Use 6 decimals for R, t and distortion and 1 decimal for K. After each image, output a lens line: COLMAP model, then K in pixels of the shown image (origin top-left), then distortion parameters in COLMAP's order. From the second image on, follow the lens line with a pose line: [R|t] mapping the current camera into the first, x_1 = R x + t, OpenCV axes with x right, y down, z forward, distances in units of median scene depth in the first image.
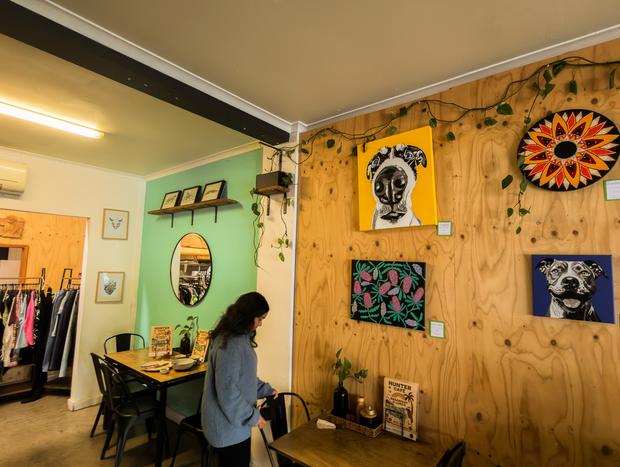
lens RADIAL K [[339.6, 0, 310.1], [0, 339.6, 233.6], [0, 0, 1]] dist [-0.006388, -0.000302]
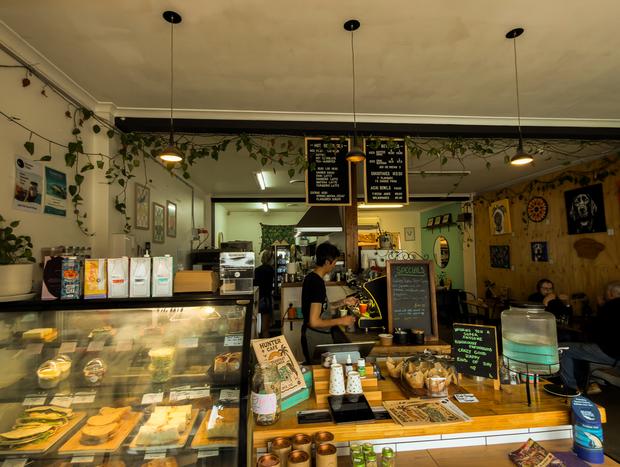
lens RADIAL K [[339.6, 0, 311.0], [0, 339.6, 231.5], [0, 0, 1]] dist [-0.006388, -0.000302]
pose [[0.700974, -0.079445, -0.708748, 0.932184], [0.100956, 0.994823, -0.011664, -0.134252], [0.706005, -0.063376, 0.705365, -1.727684]]
